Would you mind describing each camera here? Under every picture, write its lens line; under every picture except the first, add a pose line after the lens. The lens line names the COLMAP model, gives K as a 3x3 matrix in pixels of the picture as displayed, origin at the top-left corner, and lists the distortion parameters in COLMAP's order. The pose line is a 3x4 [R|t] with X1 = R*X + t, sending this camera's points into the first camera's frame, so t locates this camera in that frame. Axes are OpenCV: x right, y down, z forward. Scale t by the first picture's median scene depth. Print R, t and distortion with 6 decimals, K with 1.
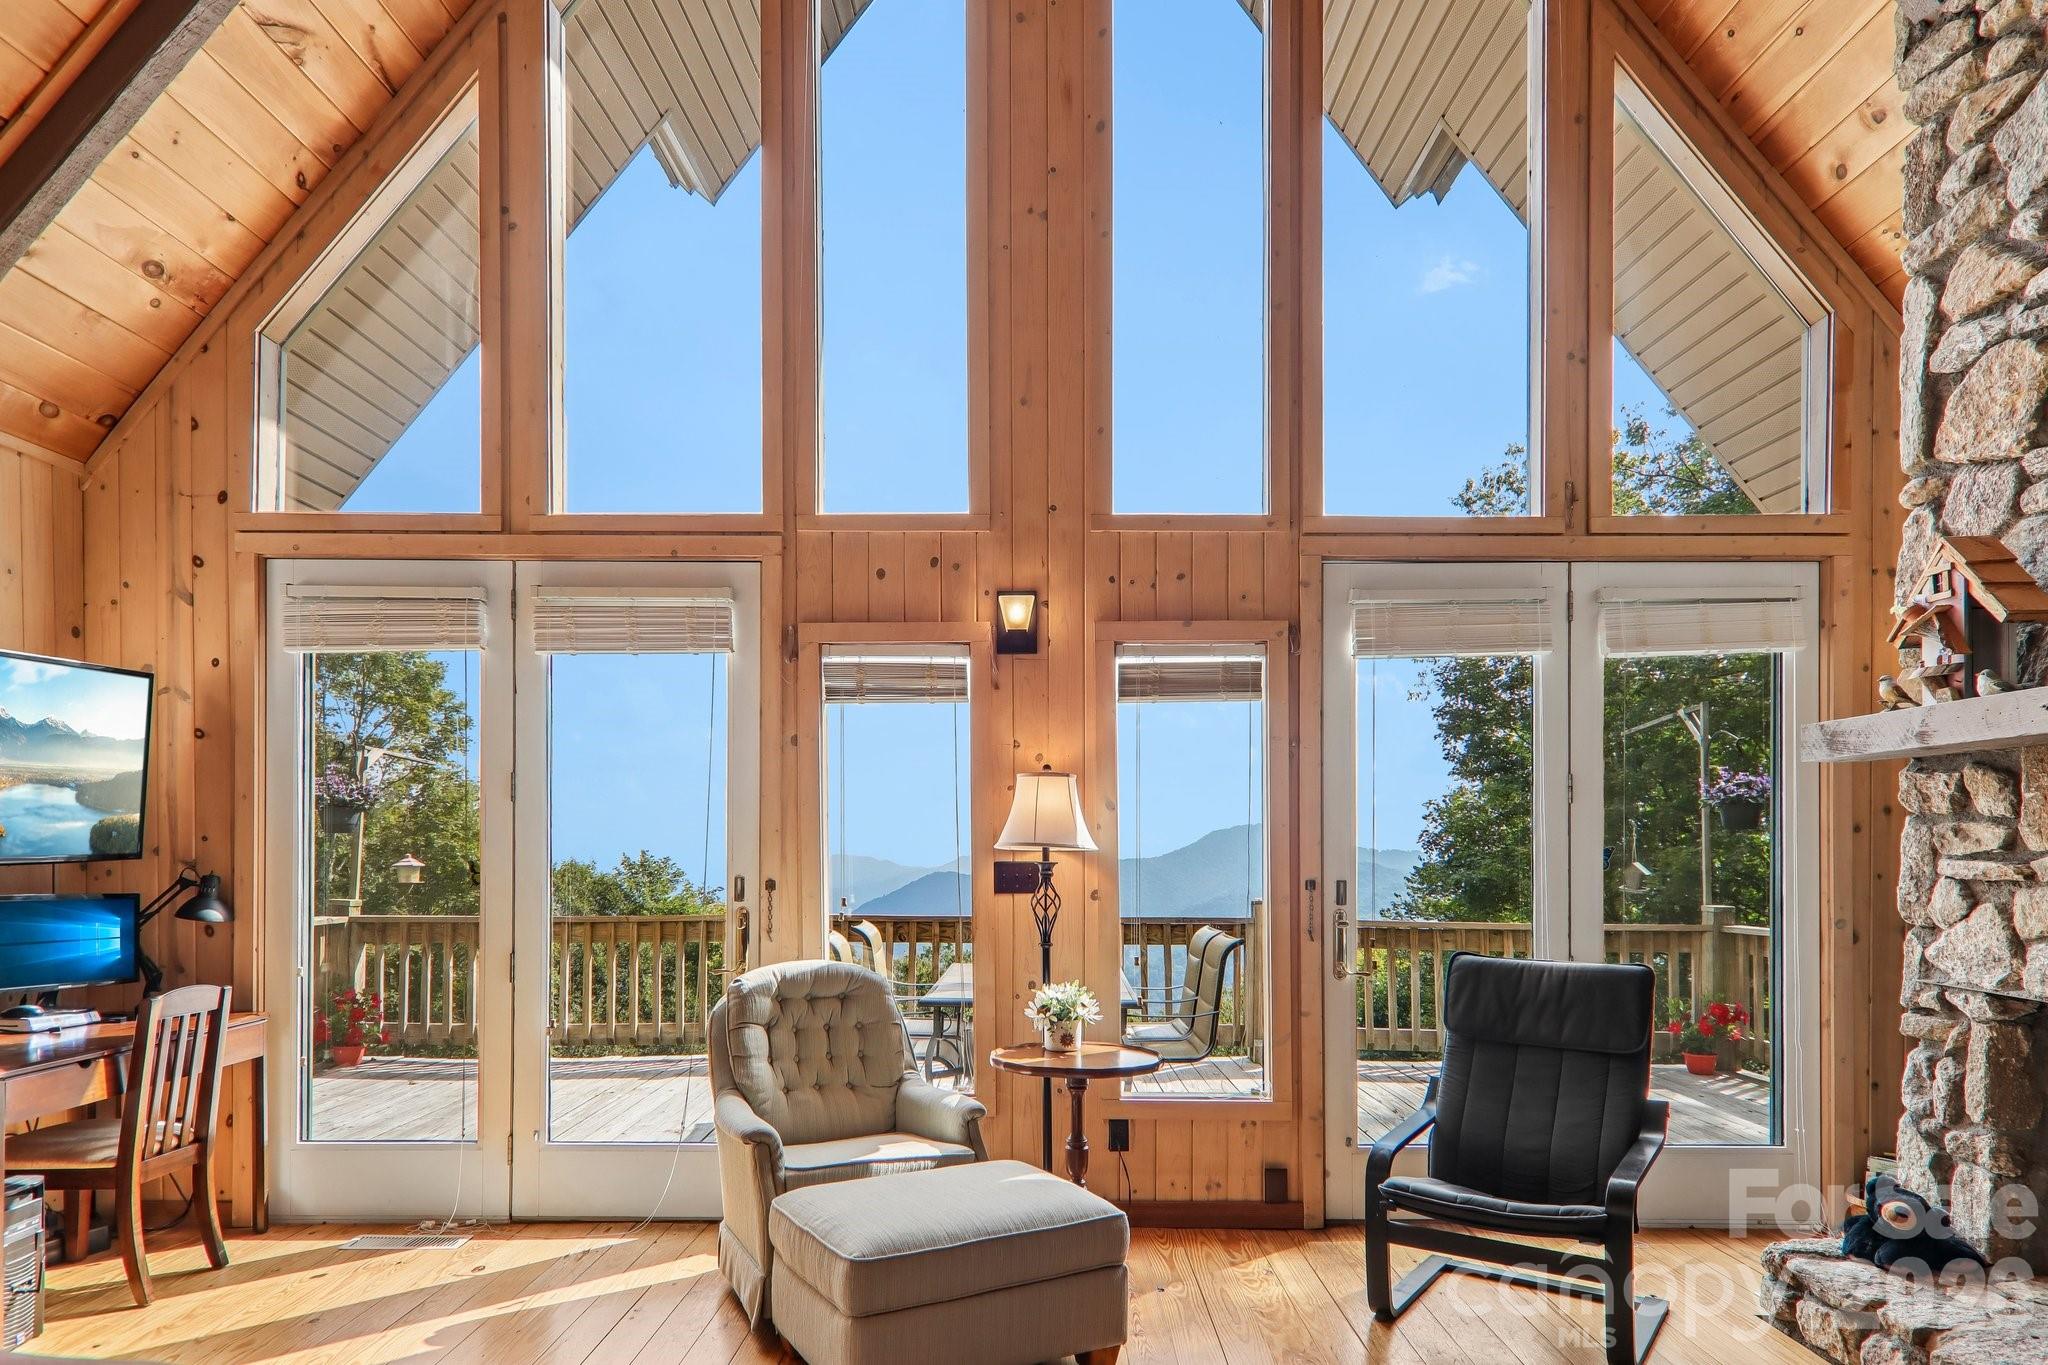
lens RADIAL K [[1149.3, 0, 1027.4], [0, 1149.3, 852.4], [0, 0, 1]] dist [0.025308, -0.014454]
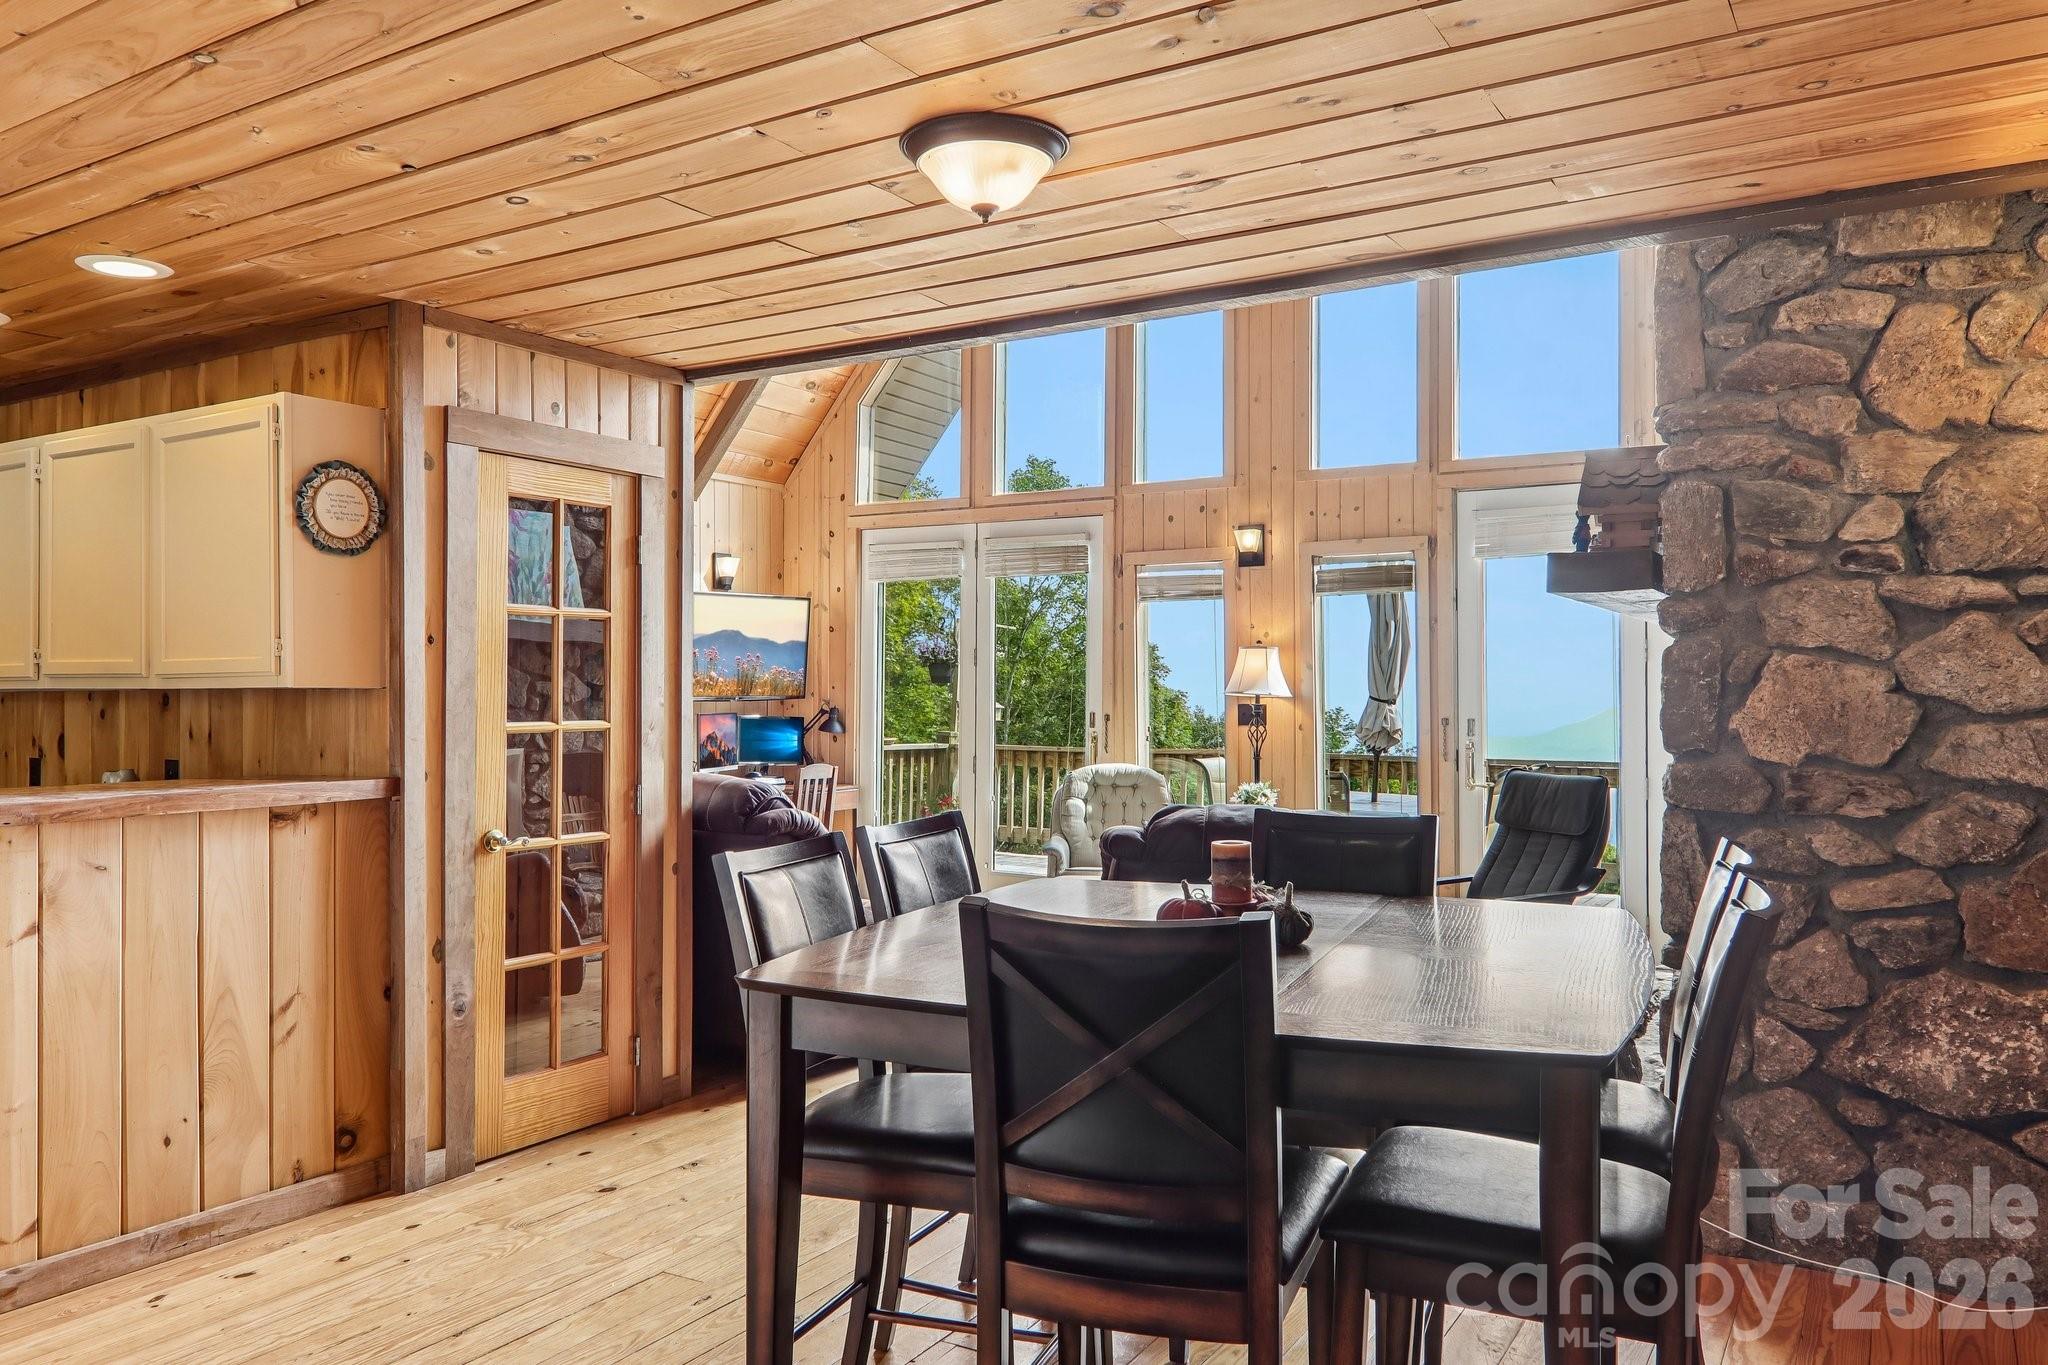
lens RADIAL K [[1456.5, 0, 1039.6], [0, 1456.5, 696.4], [0, 0, 1]] dist [0.005365, -0.001223]
pose [[0.858578, 0.004476, -0.512664, 0.761847], [-0.008725, 0.999945, -0.005880, 0.012374], [0.512609, 0.009521, 0.858569, -0.814593]]
